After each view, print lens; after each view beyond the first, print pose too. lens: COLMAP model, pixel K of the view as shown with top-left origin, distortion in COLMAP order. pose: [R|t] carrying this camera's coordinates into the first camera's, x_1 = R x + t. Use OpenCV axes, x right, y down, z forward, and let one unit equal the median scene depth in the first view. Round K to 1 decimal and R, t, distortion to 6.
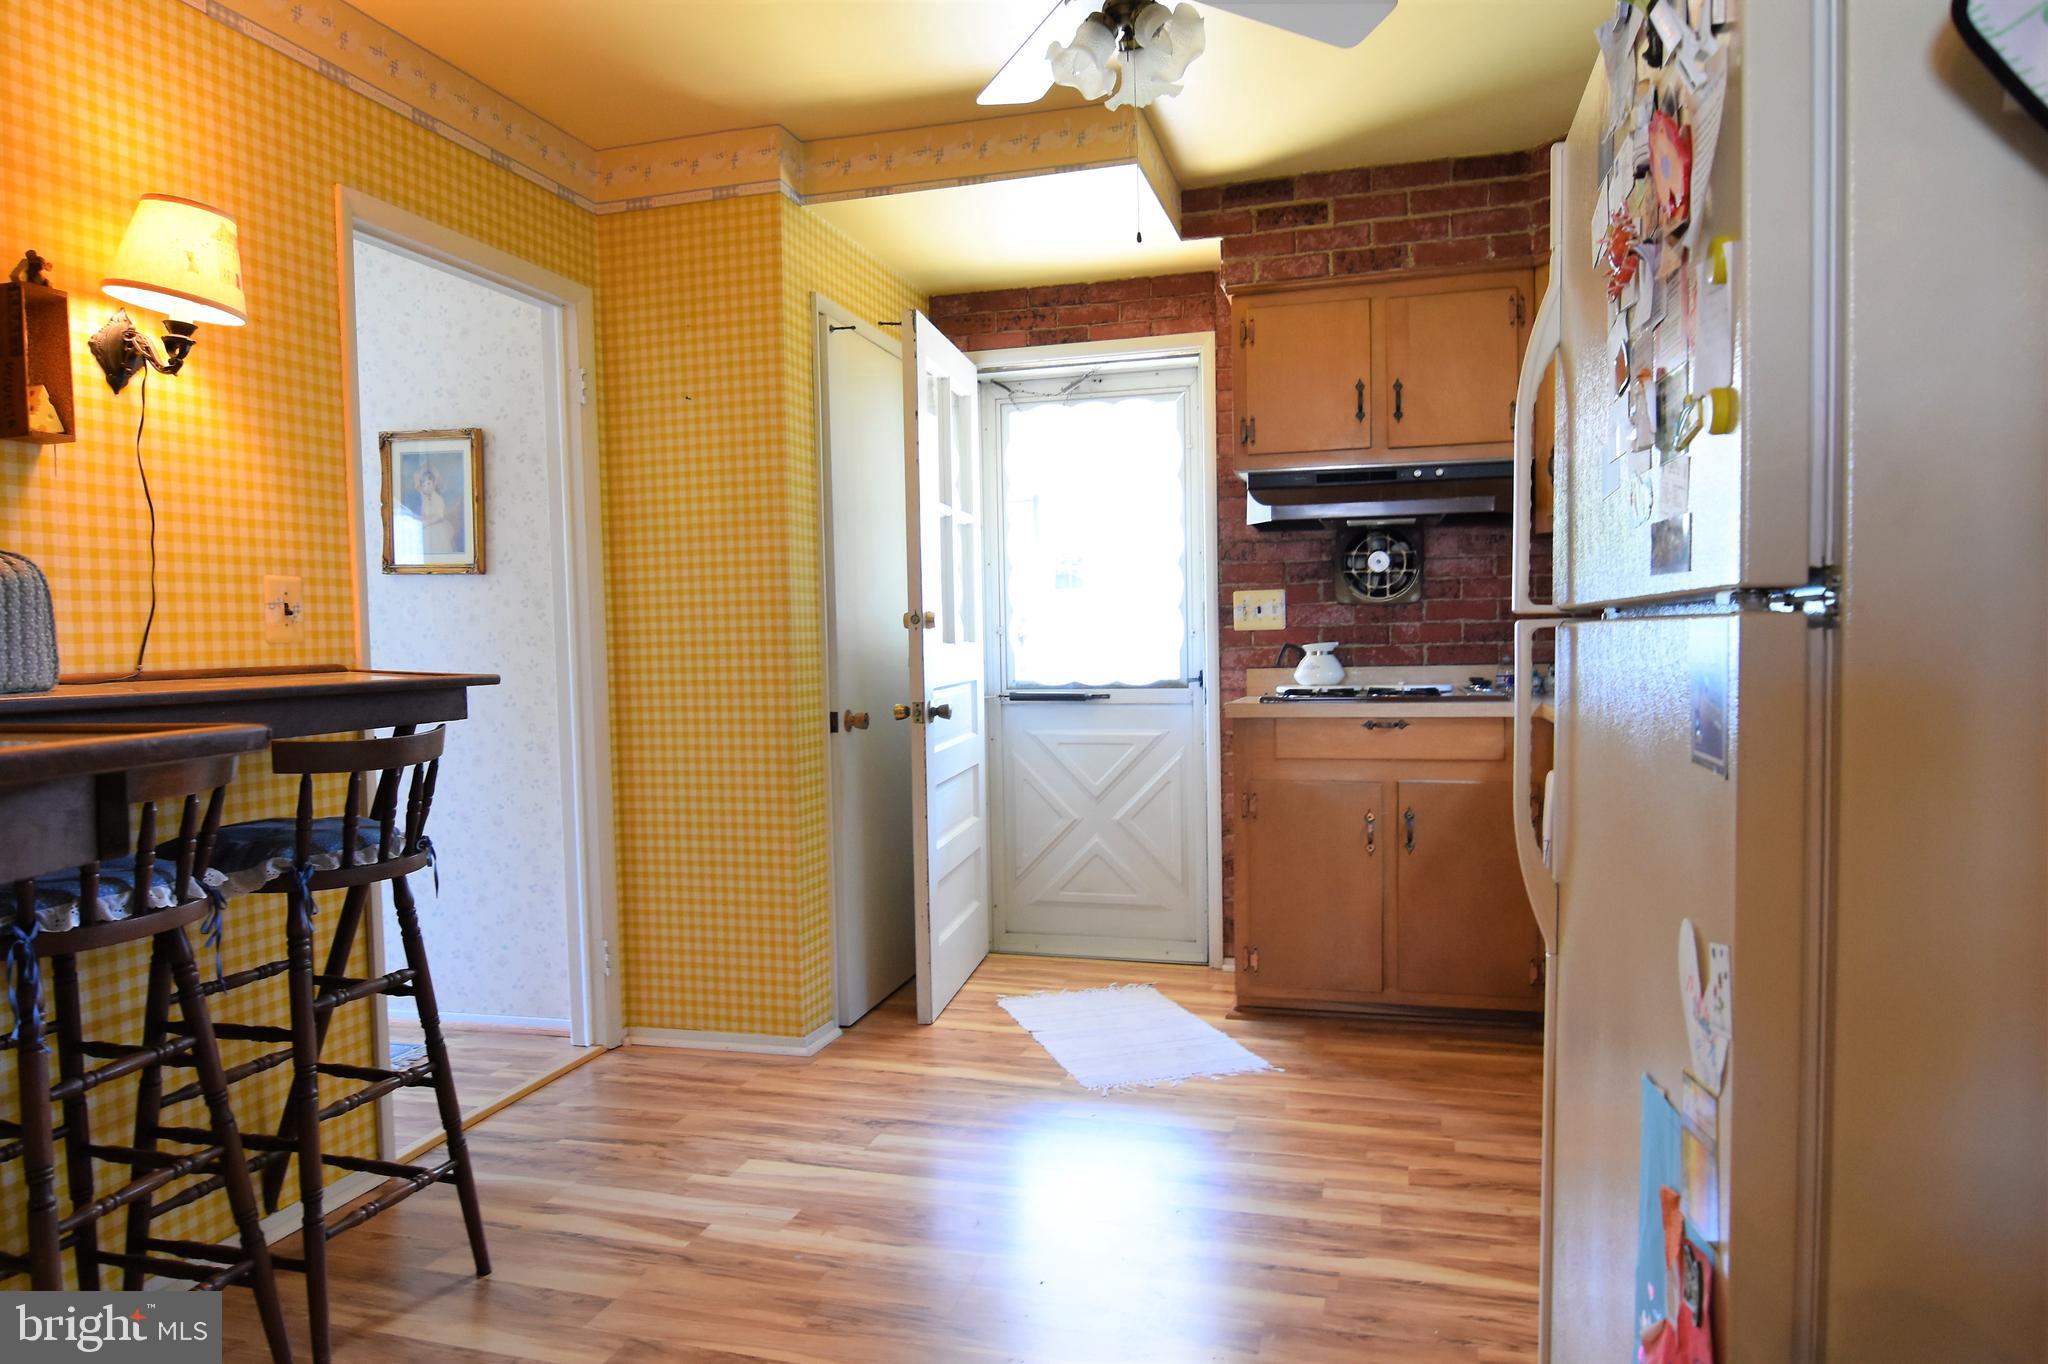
lens RADIAL K [[1289.7, 0, 1024.0], [0, 1289.7, 682.0], [0, 0, 1]] dist [-0.002660, -0.001066]
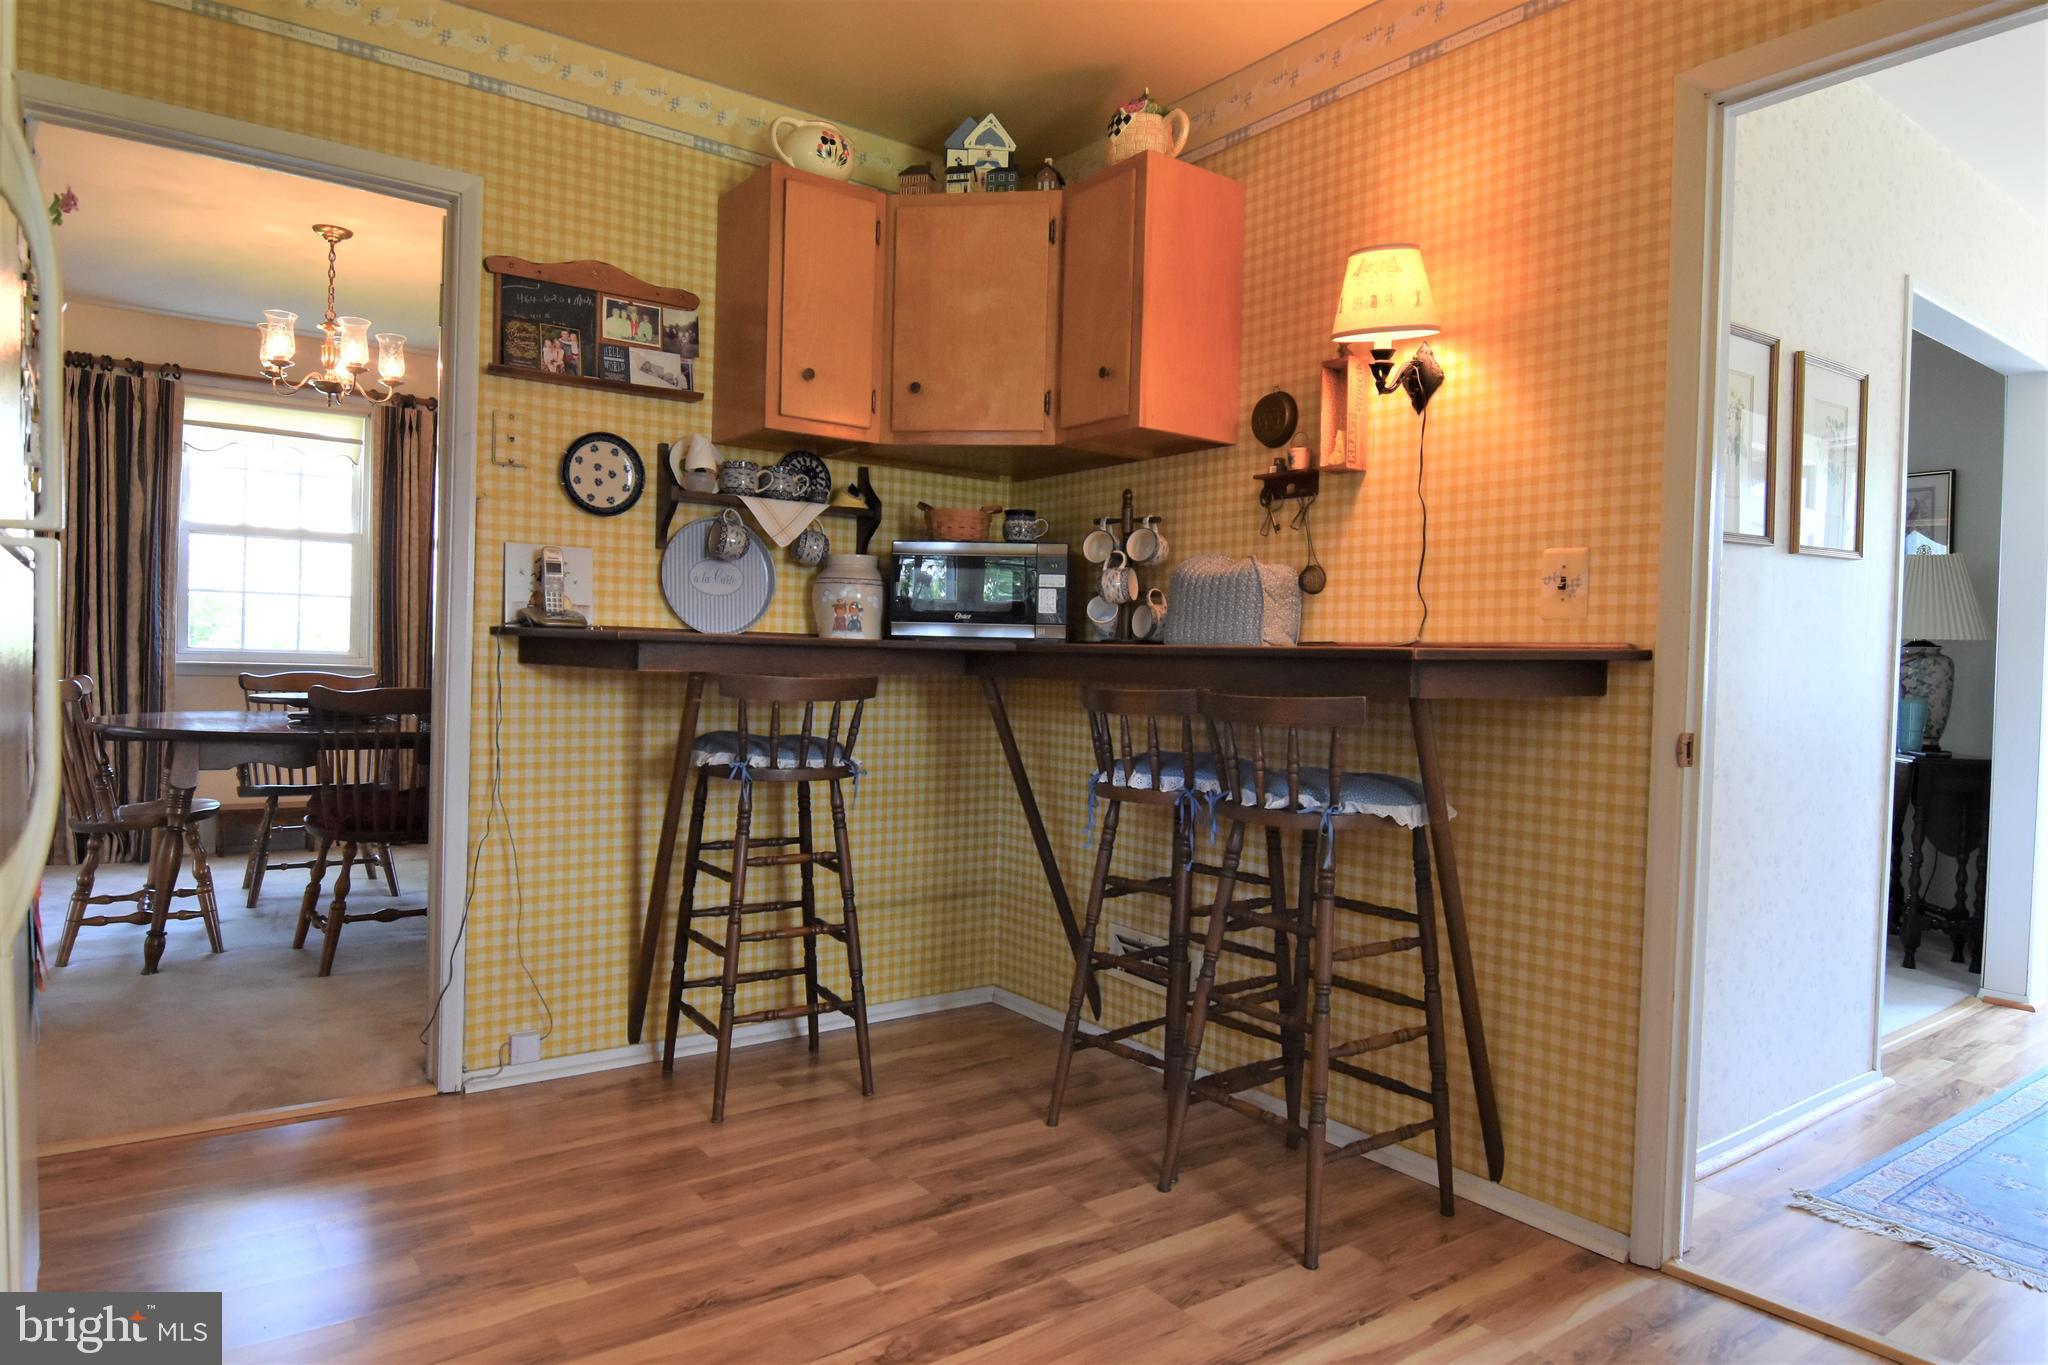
lens RADIAL K [[1247.8, 0, 1024.0], [0, 1247.8, 682.5], [0, 0, 1]] dist [0.001745, -0.000081]
pose [[-0.633375, 0.020923, -0.773562, 0.409740], [-0.039843, 0.997427, 0.059601, -0.023010], [0.772818, 0.068571, -0.630912, 1.320927]]
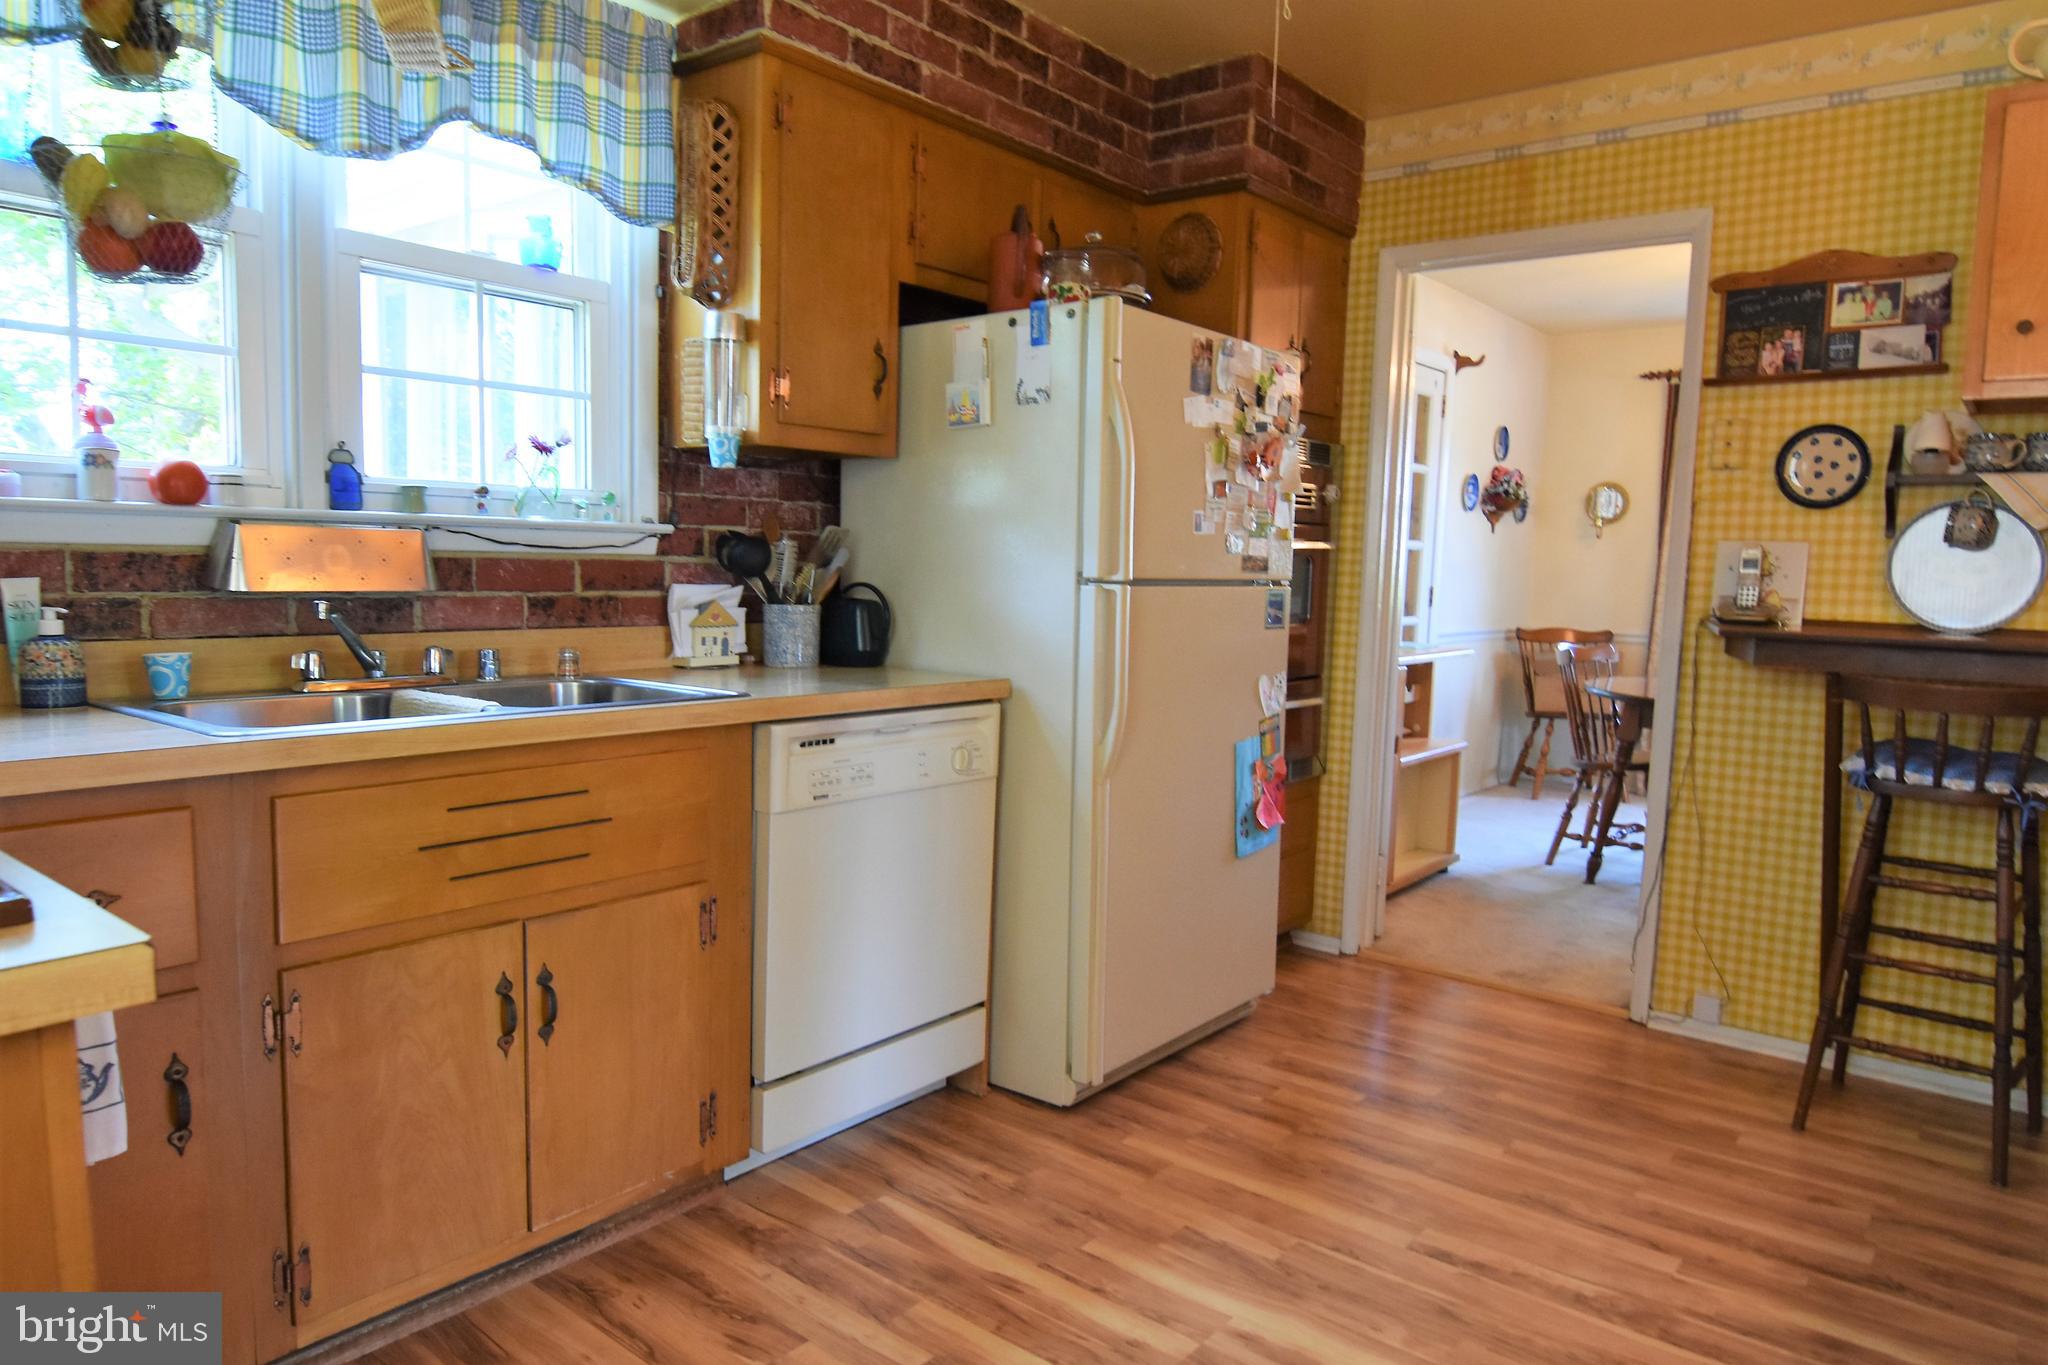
lens RADIAL K [[1289.7, 0, 1024.0], [0, 1289.7, 682.5], [0, 0, 1]] dist [-0.002660, -0.001066]
pose [[-0.914930, -0.043064, 0.401310, -0.104056], [0.003202, 0.993486, 0.113909, -0.076195], [-0.403601, 0.105504, -0.908832, 1.703924]]
